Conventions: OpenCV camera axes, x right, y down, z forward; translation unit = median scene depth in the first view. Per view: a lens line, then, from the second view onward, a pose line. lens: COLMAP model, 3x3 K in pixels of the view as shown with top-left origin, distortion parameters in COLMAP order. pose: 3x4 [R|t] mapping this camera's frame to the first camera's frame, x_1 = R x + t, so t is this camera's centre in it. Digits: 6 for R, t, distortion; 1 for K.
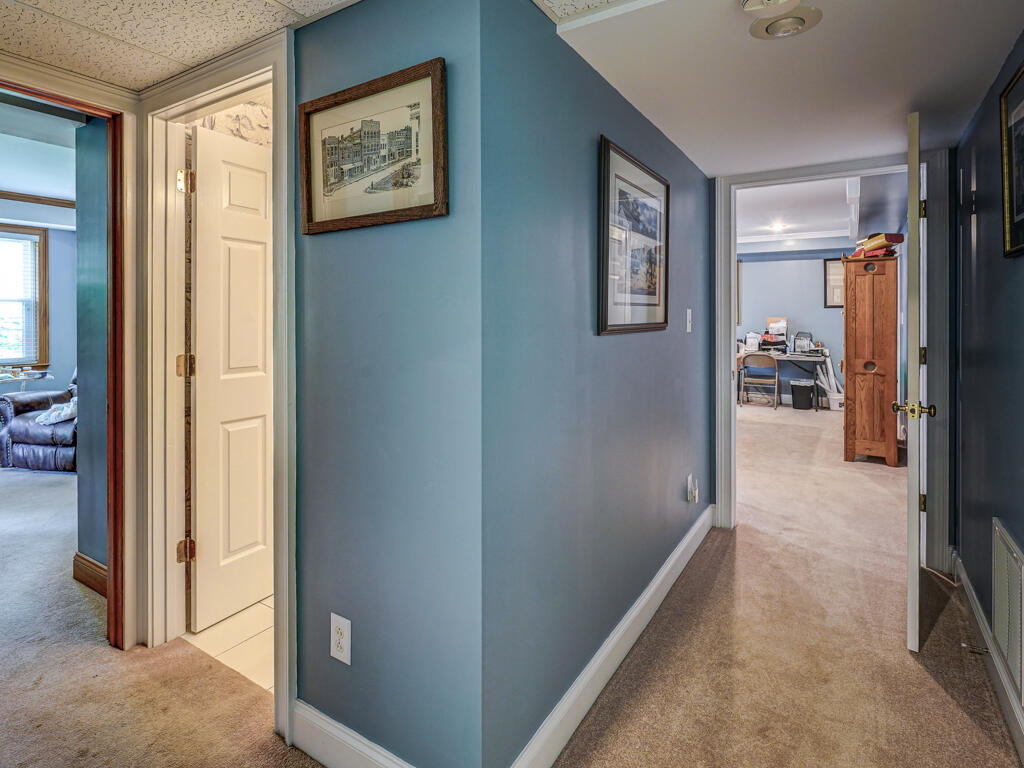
lens RADIAL K [[559.2, 0, 512.0], [0, 559.2, 384.0], [0, 0, 1]] dist [0.001105, 0.000606]
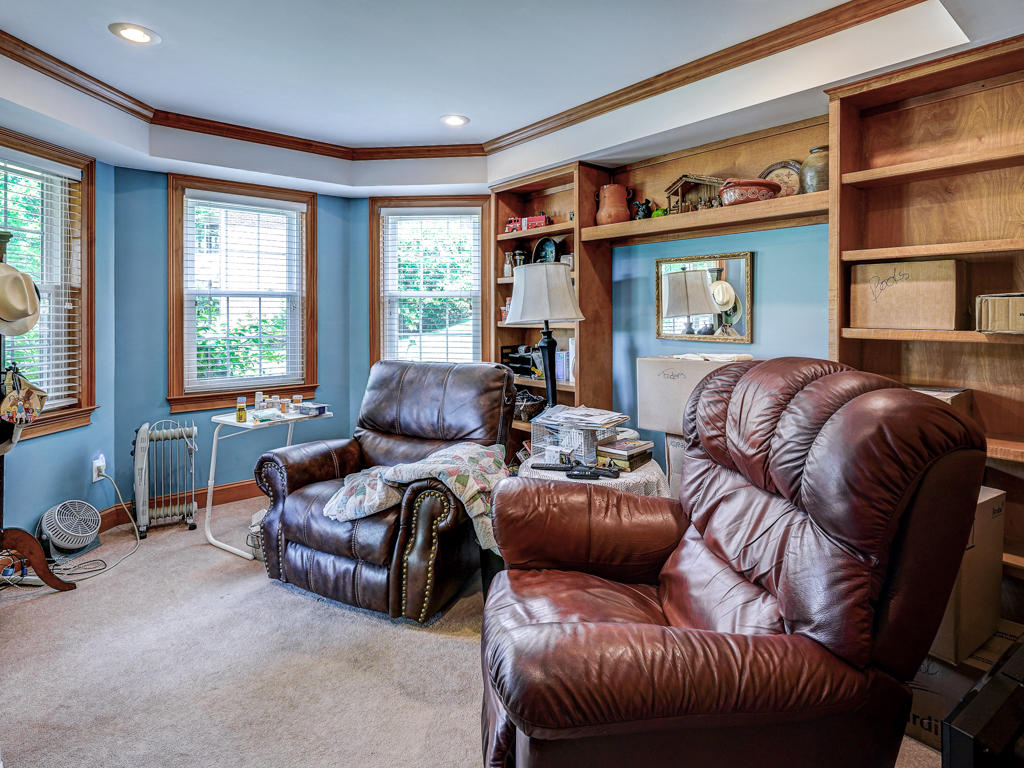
lens RADIAL K [[559.2, 0, 512.0], [0, 559.2, 384.0], [0, 0, 1]] dist [0.001105, 0.000606]
pose [[0.956280, 0.022801, -0.291564, -0.501625], [-0.016823, 0.999594, 0.022994, -0.073895], [0.291970, -0.017084, 0.956275, 0.515091]]
